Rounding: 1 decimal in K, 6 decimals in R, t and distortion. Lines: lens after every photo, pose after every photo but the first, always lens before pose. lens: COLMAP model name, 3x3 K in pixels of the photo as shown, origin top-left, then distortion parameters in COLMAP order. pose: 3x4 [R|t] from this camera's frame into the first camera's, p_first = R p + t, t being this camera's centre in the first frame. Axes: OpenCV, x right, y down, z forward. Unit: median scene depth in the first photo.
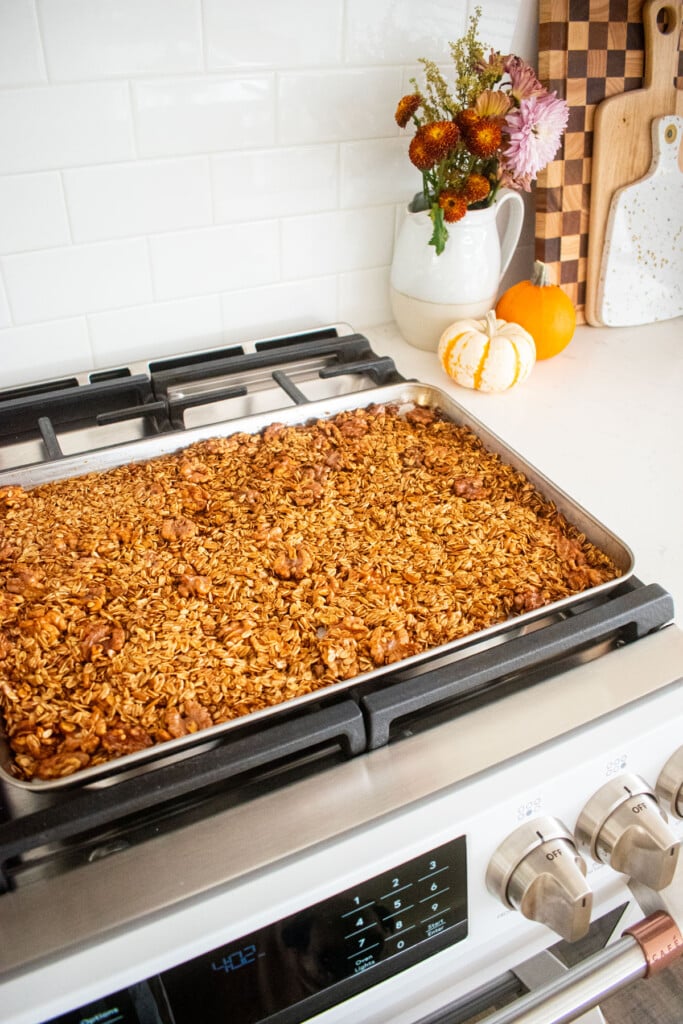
lens RADIAL K [[761.8, 0, 341.5], [0, 761.8, 512.0], [0, 0, 1]] dist [-0.084460, 0.006674]
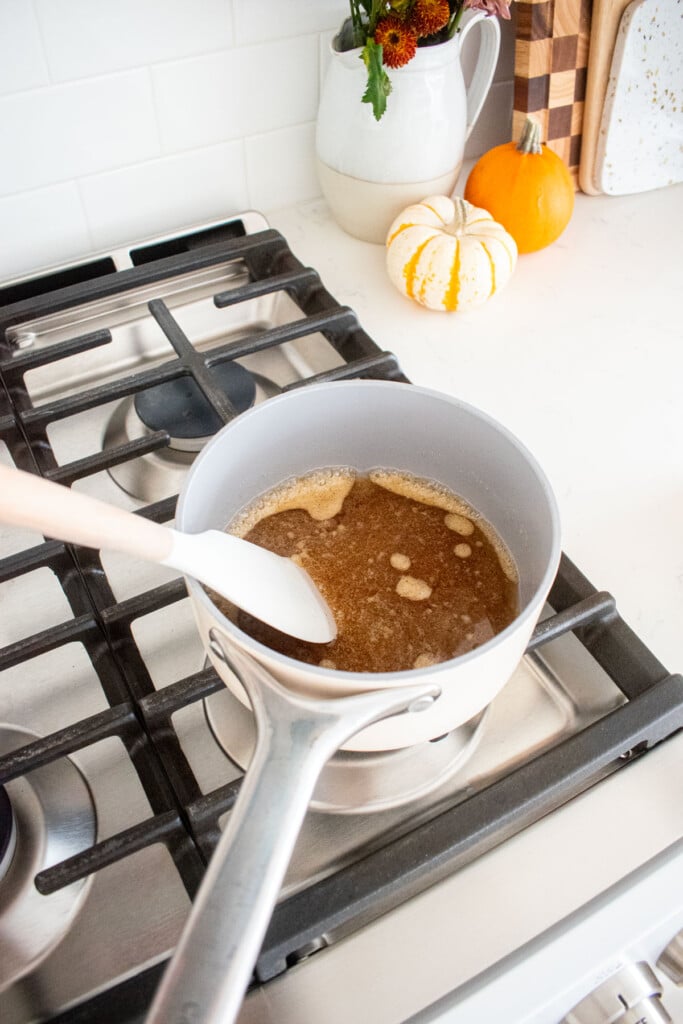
lens RADIAL K [[761.8, 0, 341.5], [0, 761.8, 512.0], [0, 0, 1]] dist [-0.084460, 0.006674]
pose [[0.998818, -0.041539, 0.025255, 0.056196], [0.034380, 0.970866, 0.237145, -0.133706], [-0.034370, -0.235996, 0.971146, 0.217114]]
